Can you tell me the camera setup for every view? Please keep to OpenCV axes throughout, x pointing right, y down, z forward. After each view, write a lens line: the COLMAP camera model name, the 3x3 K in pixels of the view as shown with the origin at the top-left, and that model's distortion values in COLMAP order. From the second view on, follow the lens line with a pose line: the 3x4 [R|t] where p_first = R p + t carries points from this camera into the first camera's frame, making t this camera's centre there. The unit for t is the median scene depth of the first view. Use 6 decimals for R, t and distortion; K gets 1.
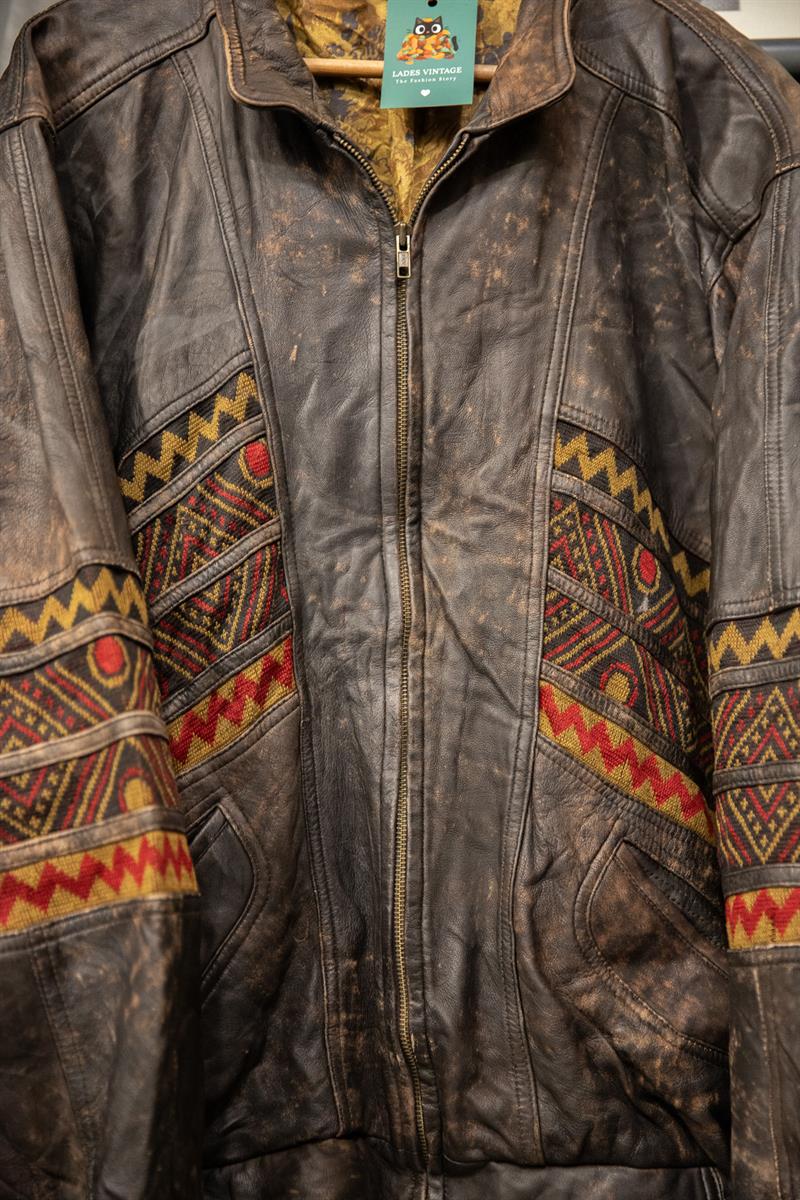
lens RADIAL K [[2238.7, 0, 372.7], [0, 2238.7, 600.0], [0, 0, 1]] dist [0.181286, 0.271568]
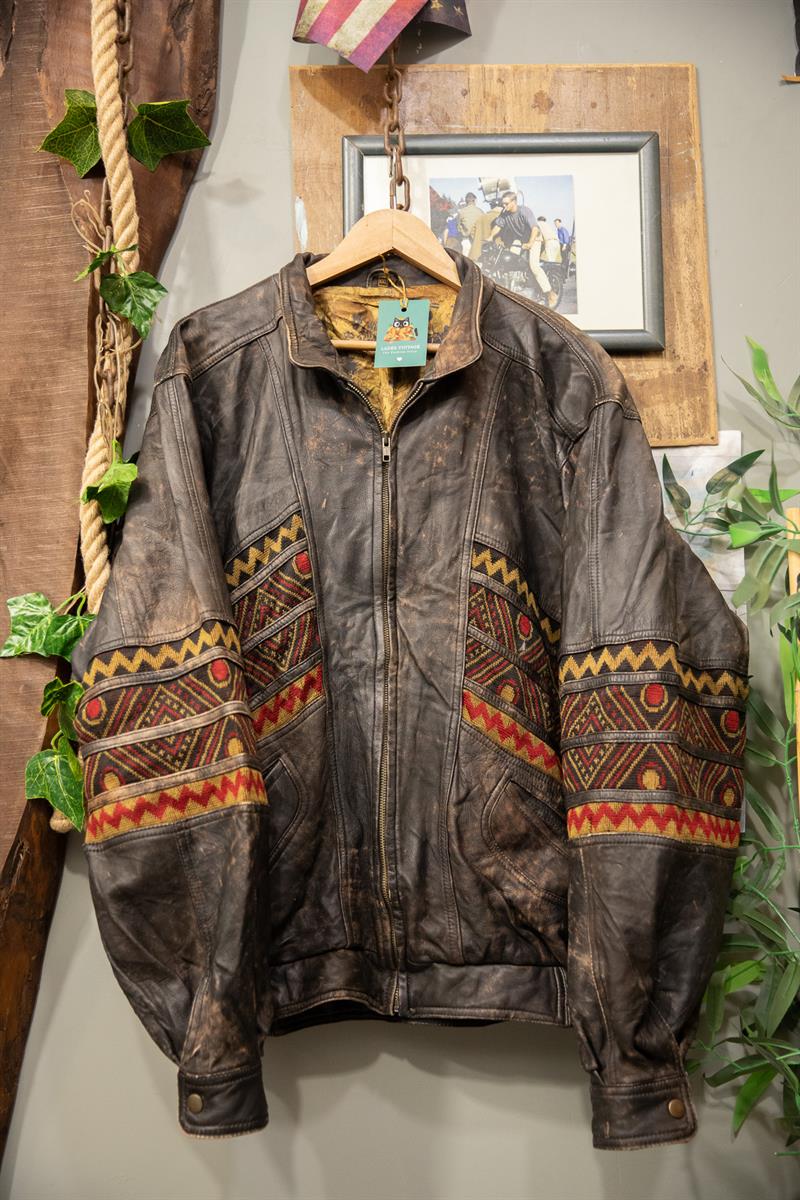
lens RADIAL K [[1439.1, 0, 366.0], [0, 1439.1, 551.1], [0, 0, 1]] dist [0.024270, 0.070917]
pose [[0.999964, 0.002757, -0.007995, 0.007386], [-0.003372, 0.996950, -0.077968, 0.016587], [0.007756, 0.077992, 0.996924, -0.134019]]
